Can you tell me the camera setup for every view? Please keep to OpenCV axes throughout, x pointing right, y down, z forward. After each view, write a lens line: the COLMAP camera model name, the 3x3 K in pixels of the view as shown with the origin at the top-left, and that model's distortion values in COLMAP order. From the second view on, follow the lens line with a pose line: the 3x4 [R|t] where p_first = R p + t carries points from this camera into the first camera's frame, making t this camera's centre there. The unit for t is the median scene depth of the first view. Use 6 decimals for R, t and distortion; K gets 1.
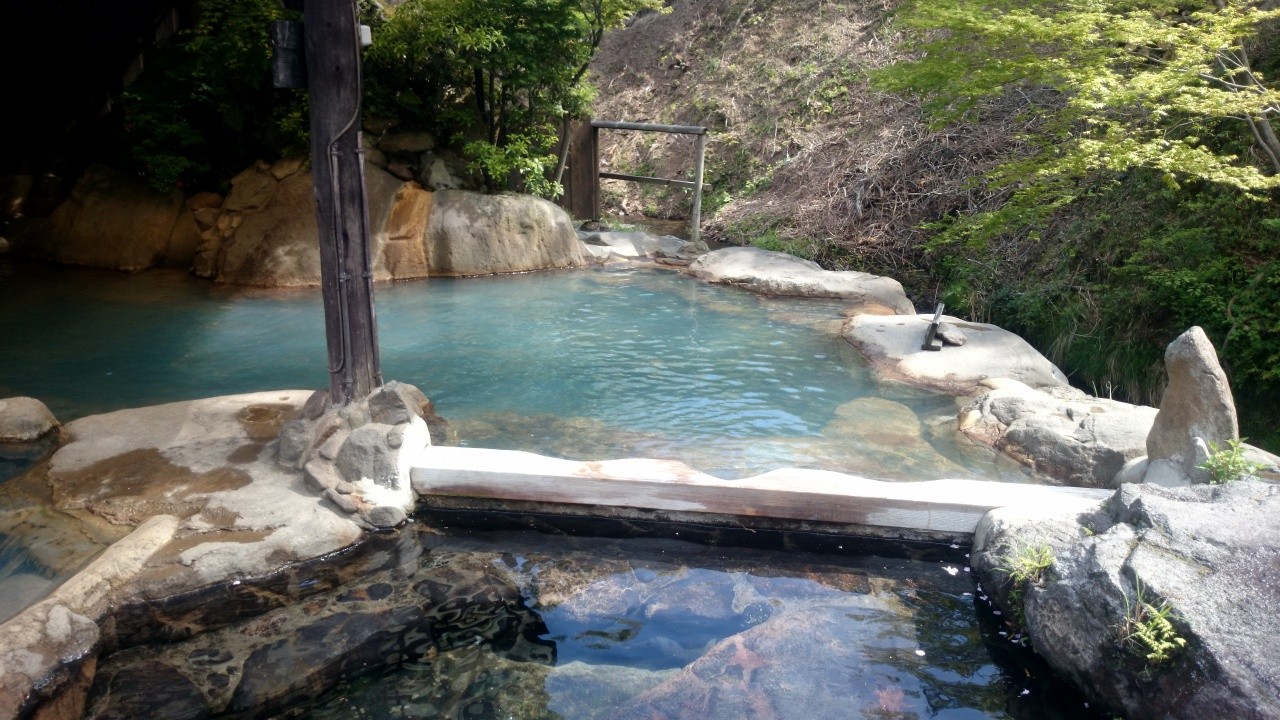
lens RADIAL K [[1017.0, 0, 615.8], [0, 1017.0, 400.6], [0, 0, 1]] dist [0.137297, -0.229852]
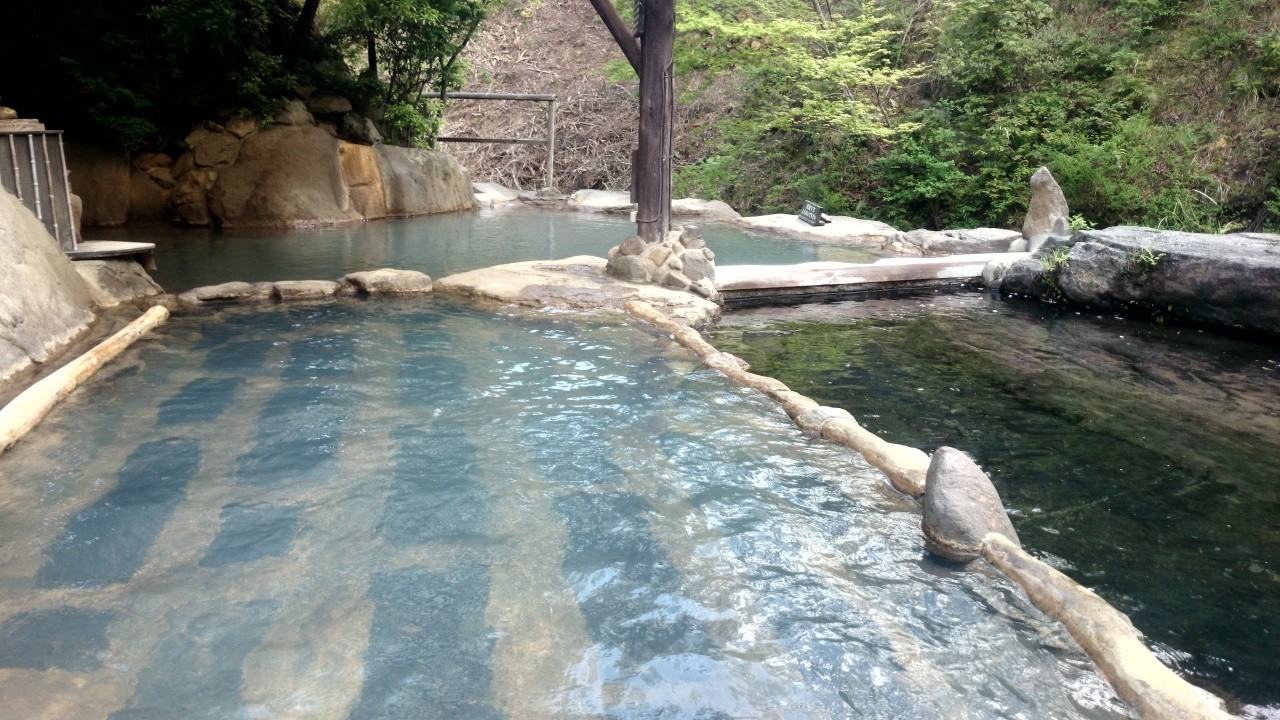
lens RADIAL K [[1017.0, 0, 622.5], [0, 1017.0, 397.0], [0, 0, 1]] dist [0.137297, -0.229852]
pose [[0.866433, -0.139668, 0.479361, -0.528189], [0.146833, 0.988900, 0.022731, 0.094429], [-0.477215, 0.050692, 0.877323, -0.153892]]
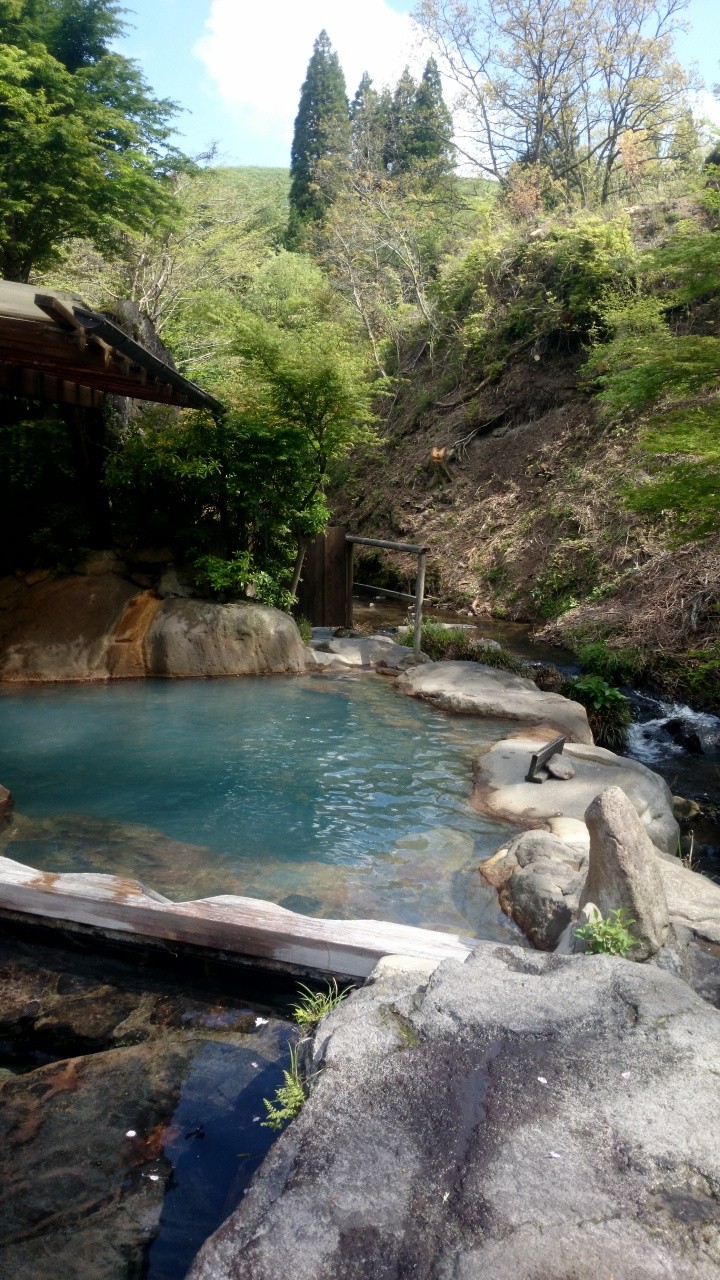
lens RADIAL K [[1017.0, 0, 337.0], [0, 1017.0, 650.5], [0, 0, 1]] dist [0.137297, -0.229852]
pose [[0.976884, 0.043173, -0.209365, 0.230148], [-0.070899, 0.989393, -0.126786, -0.025827], [0.201671, 0.138699, 0.969583, -0.004363]]
